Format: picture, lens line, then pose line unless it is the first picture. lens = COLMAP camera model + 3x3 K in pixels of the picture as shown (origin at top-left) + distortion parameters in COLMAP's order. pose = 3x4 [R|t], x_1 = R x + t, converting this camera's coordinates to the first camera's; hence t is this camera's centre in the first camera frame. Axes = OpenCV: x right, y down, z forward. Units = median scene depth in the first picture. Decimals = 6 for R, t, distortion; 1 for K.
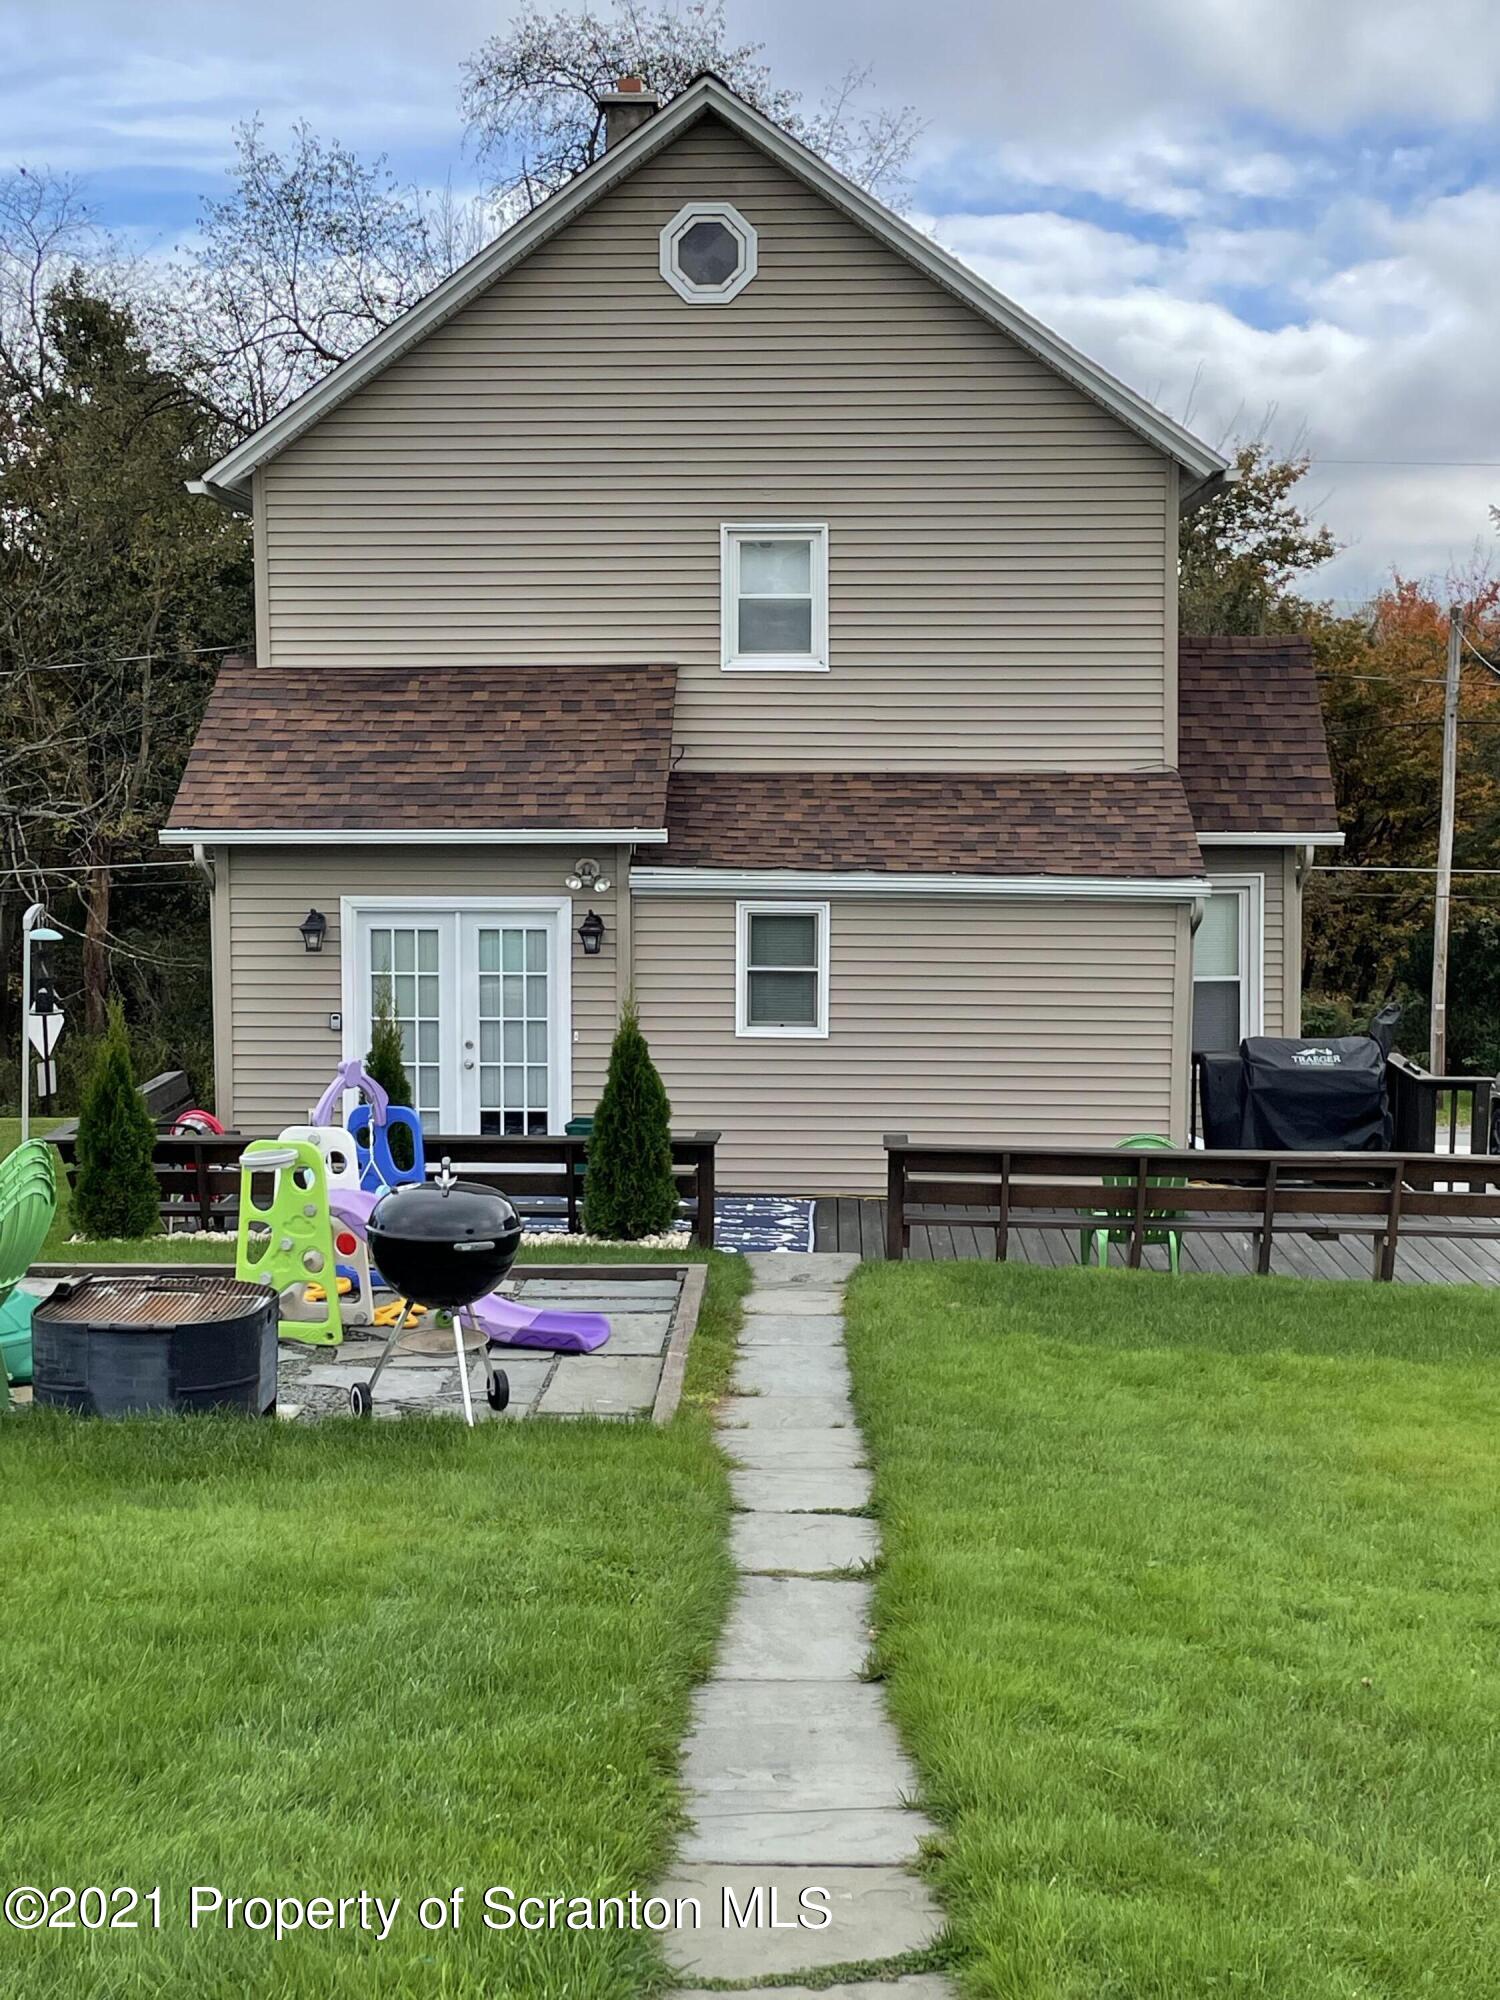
lens RADIAL K [[2739.5, 0, 749.0], [0, 2739.5, 994.3], [0, 0, 1]] dist [0.166564, 0.000000]
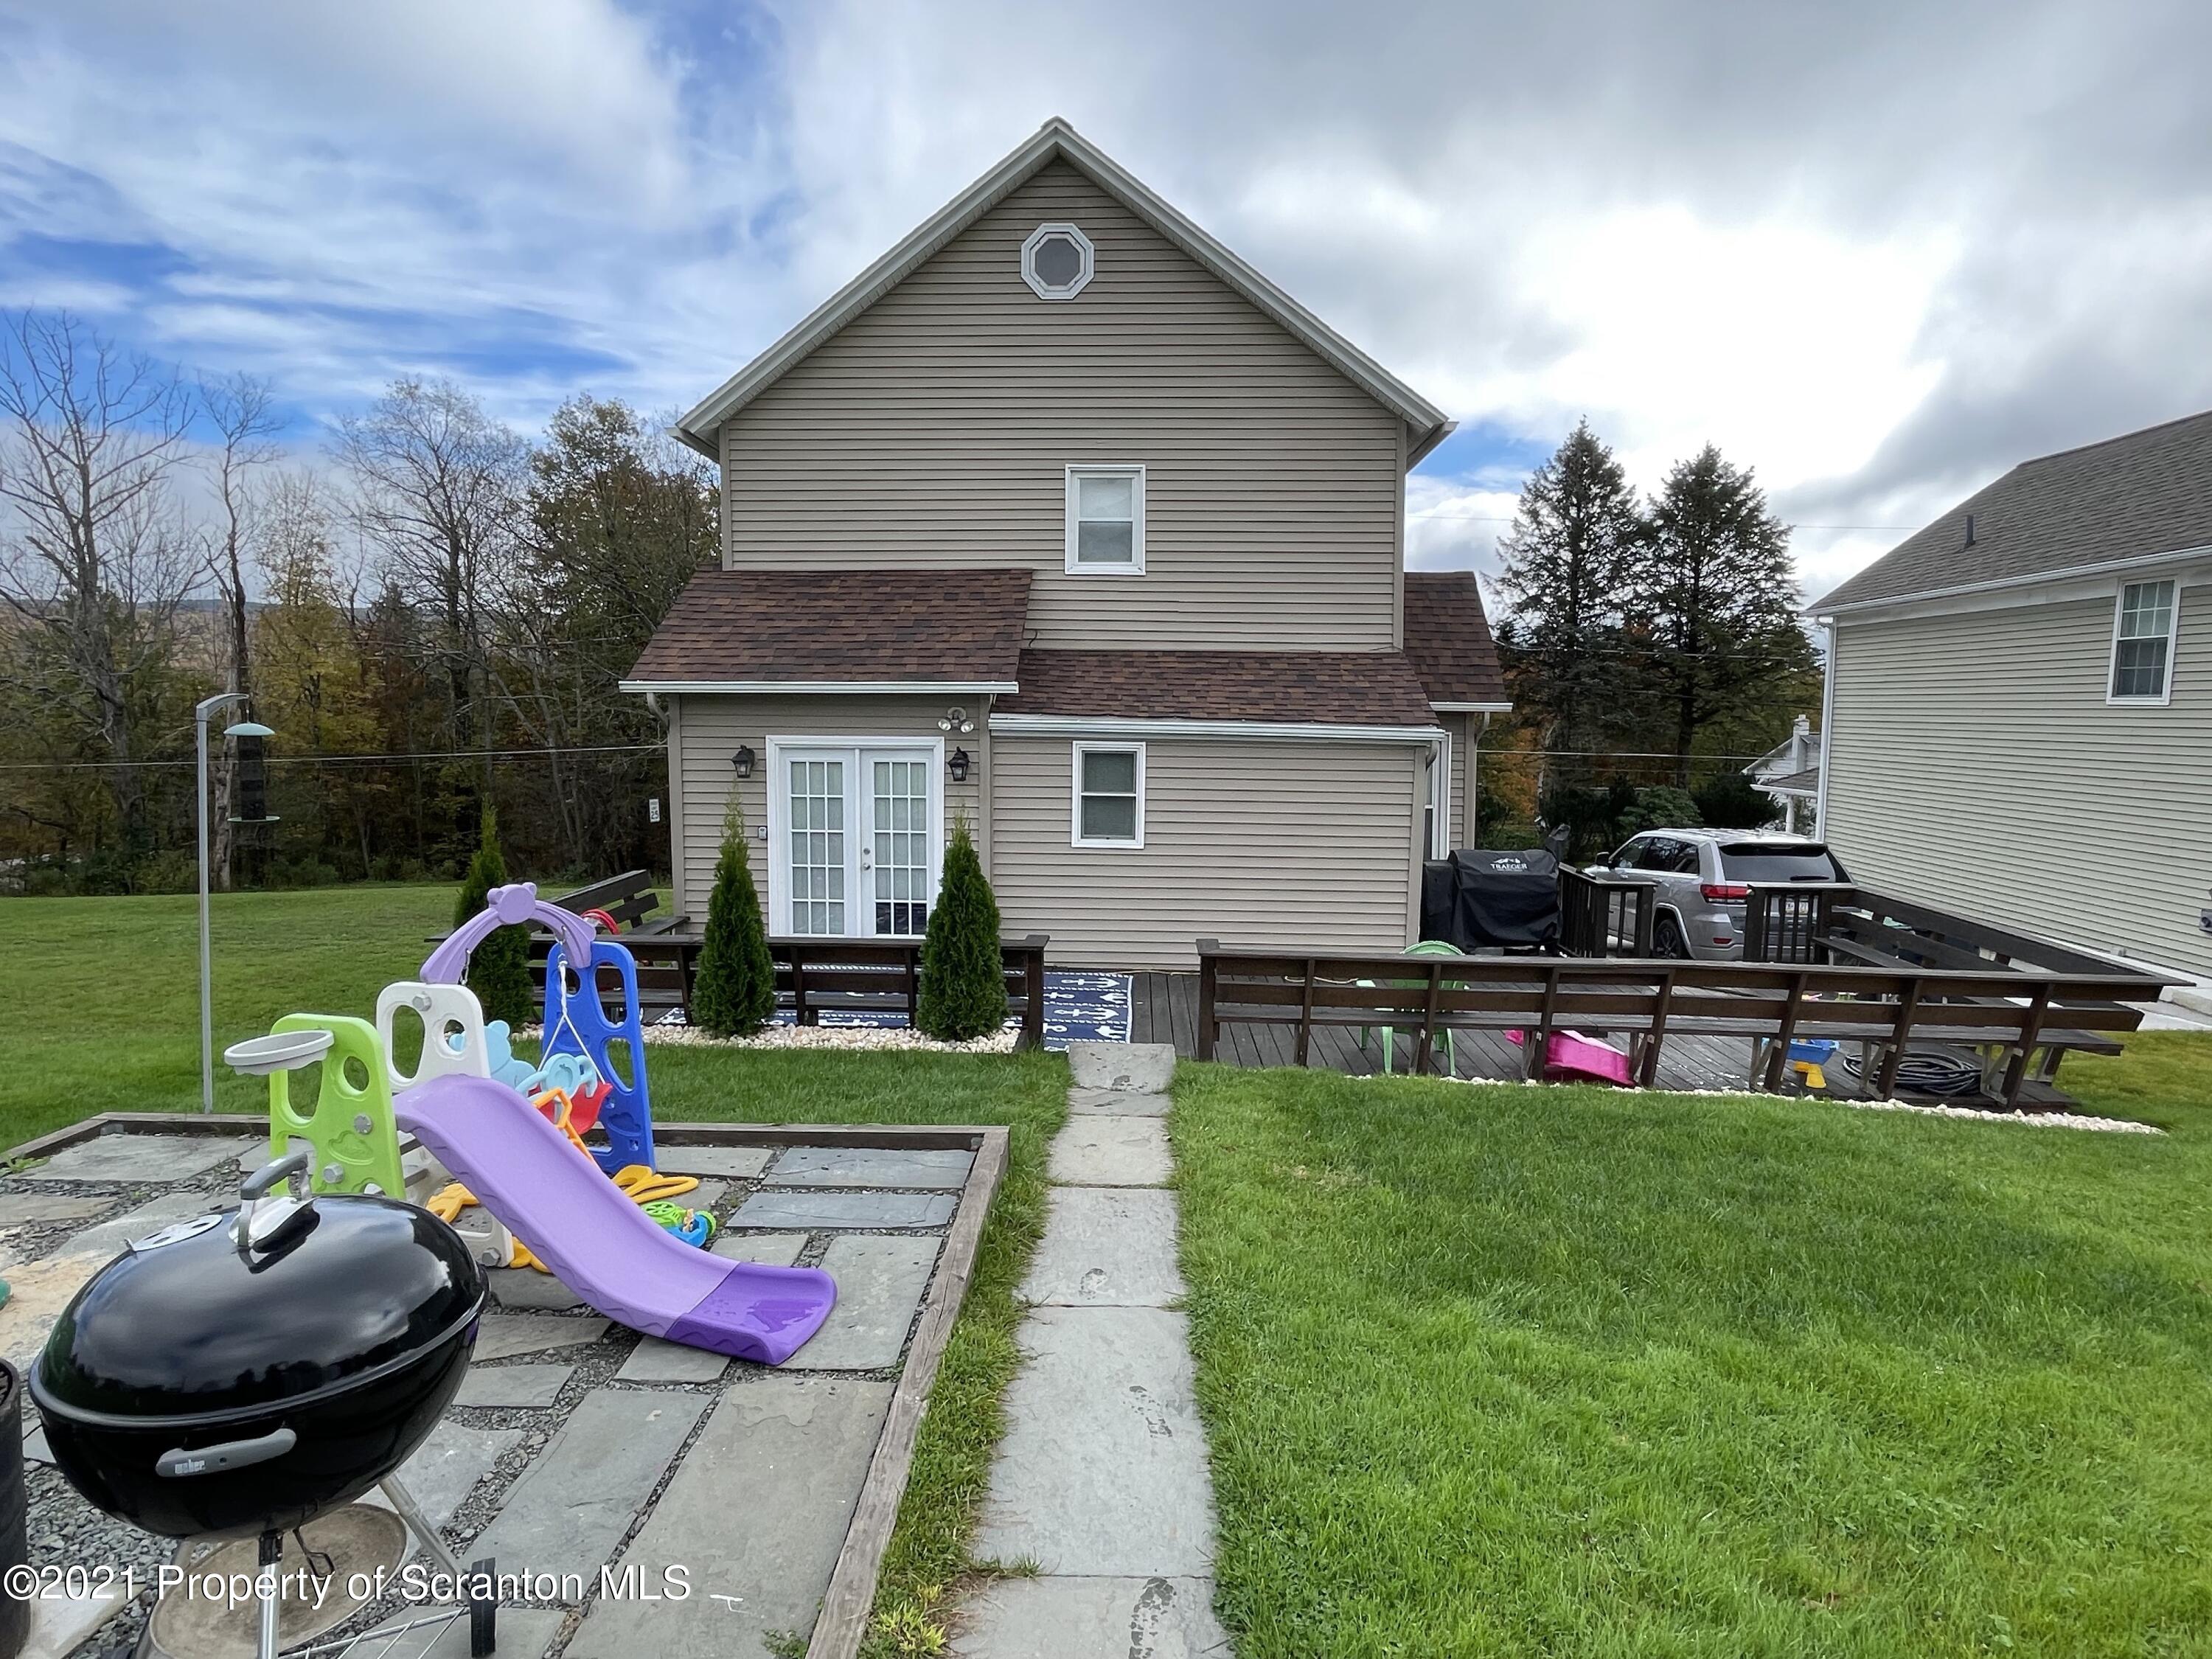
lens RADIAL K [[1224.1, 0, 1097.9], [0, 1224.1, 829.4], [0, 0, 1]] dist [-0.000437, 0.000029]
pose [[0.999970, 0.007616, -0.001161, 0.007918], [-0.007608, 0.999948, 0.006743, 0.003335], [0.001212, -0.006734, 0.999977, 0.421504]]
